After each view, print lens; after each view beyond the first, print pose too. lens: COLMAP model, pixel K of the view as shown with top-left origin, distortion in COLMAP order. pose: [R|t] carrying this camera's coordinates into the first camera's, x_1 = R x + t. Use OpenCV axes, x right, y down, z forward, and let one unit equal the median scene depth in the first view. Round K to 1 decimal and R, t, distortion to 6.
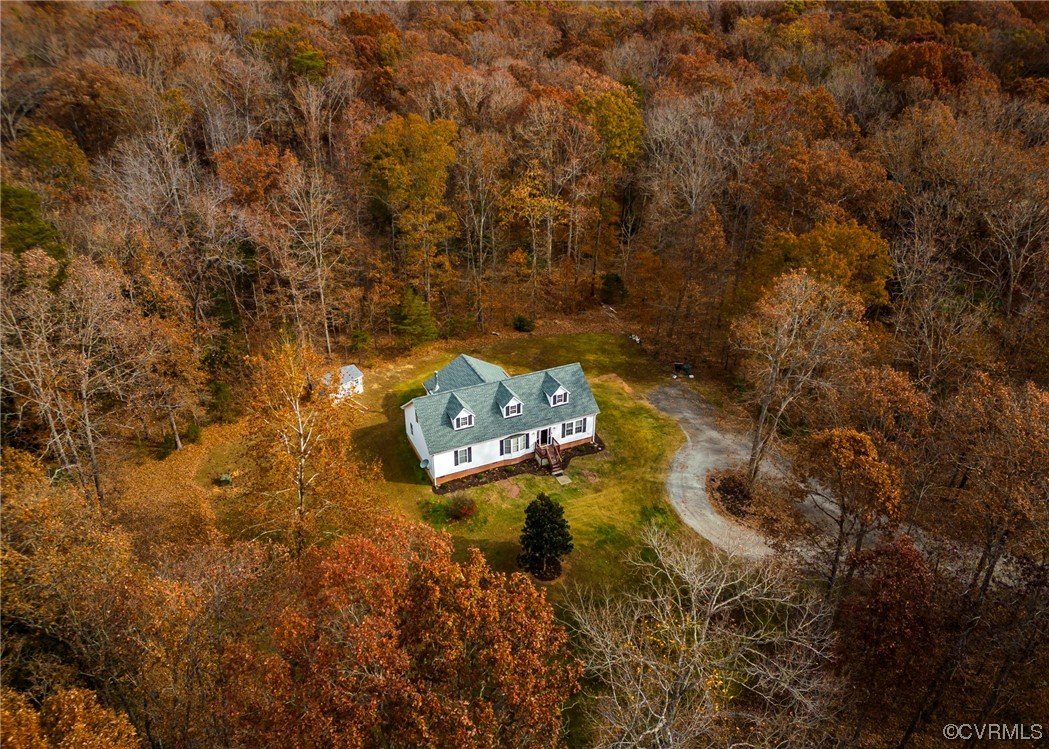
lens RADIAL K [[758.3, 0, 537.5], [0, 758.3, 375.0], [0, 0, 1]] dist [0.092969, -0.000670]
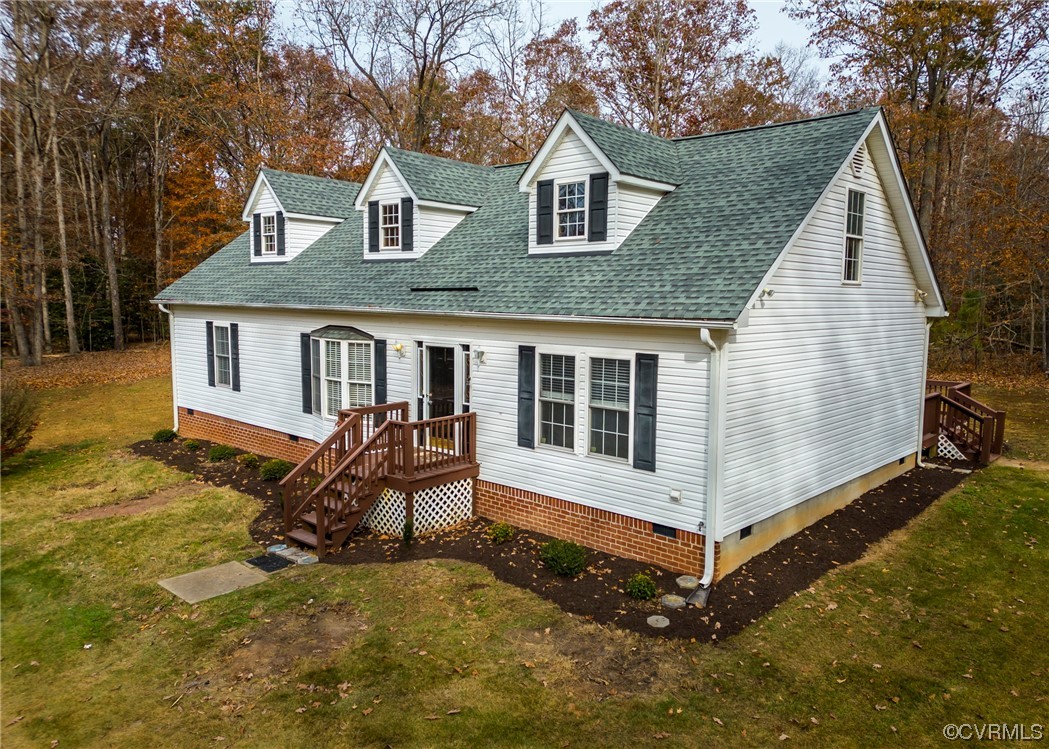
lens RADIAL K [[758.3, 0, 537.5], [0, 758.3, 375.0], [0, 0, 1]] dist [0.092969, -0.000670]
pose [[0.376641, 0.092566, -0.921723, 0.193662], [-0.449586, 0.888223, -0.094511, 0.086116], [0.809947, 0.449990, 0.376158, 0.965071]]
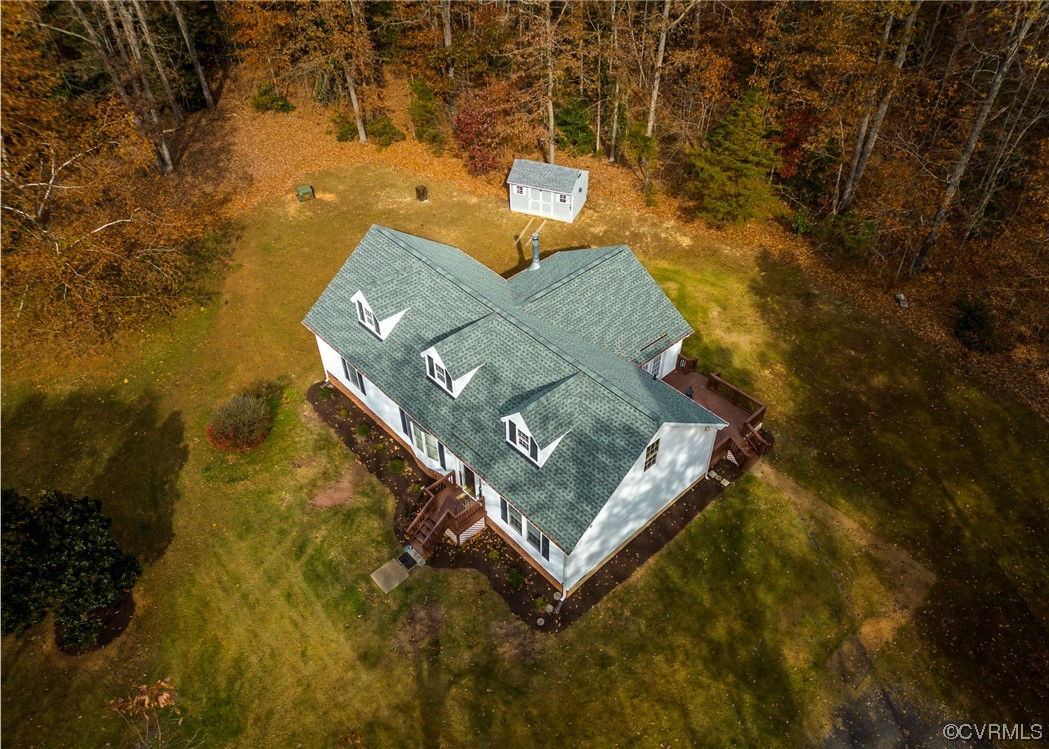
lens RADIAL K [[727.4, 0, 524.5], [0, 727.4, 374.5], [0, 0, 1]] dist [0.087788, -0.000713]
pose [[0.302413, 0.647042, -0.699917, 0.267133], [-0.454730, 0.743286, 0.490659, -0.176761], [0.837715, 0.169891, 0.519009, 0.822215]]
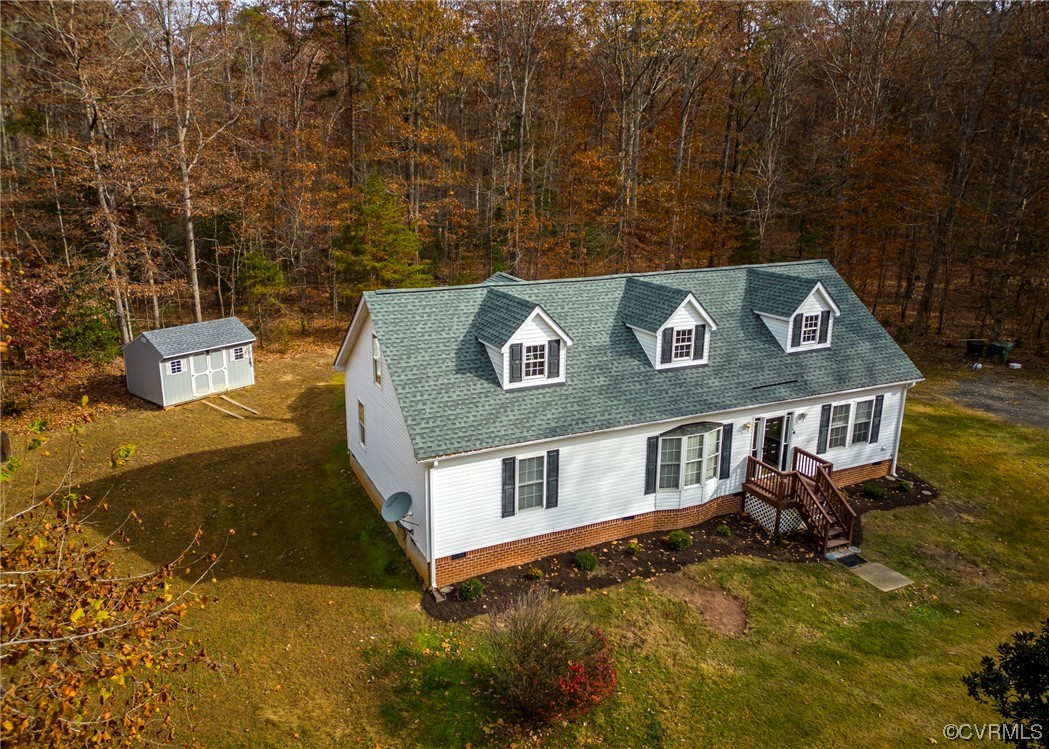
lens RADIAL K [[774.0, 0, 505.5], [0, 774.0, 354.4], [0, 0, 1]] dist [0.035450, -0.003495]
pose [[0.999933, 0.000798, -0.011522, -0.101469], [-0.003524, 0.971130, -0.238527, 0.125967], [0.010999, 0.238552, 0.971068, 0.685711]]
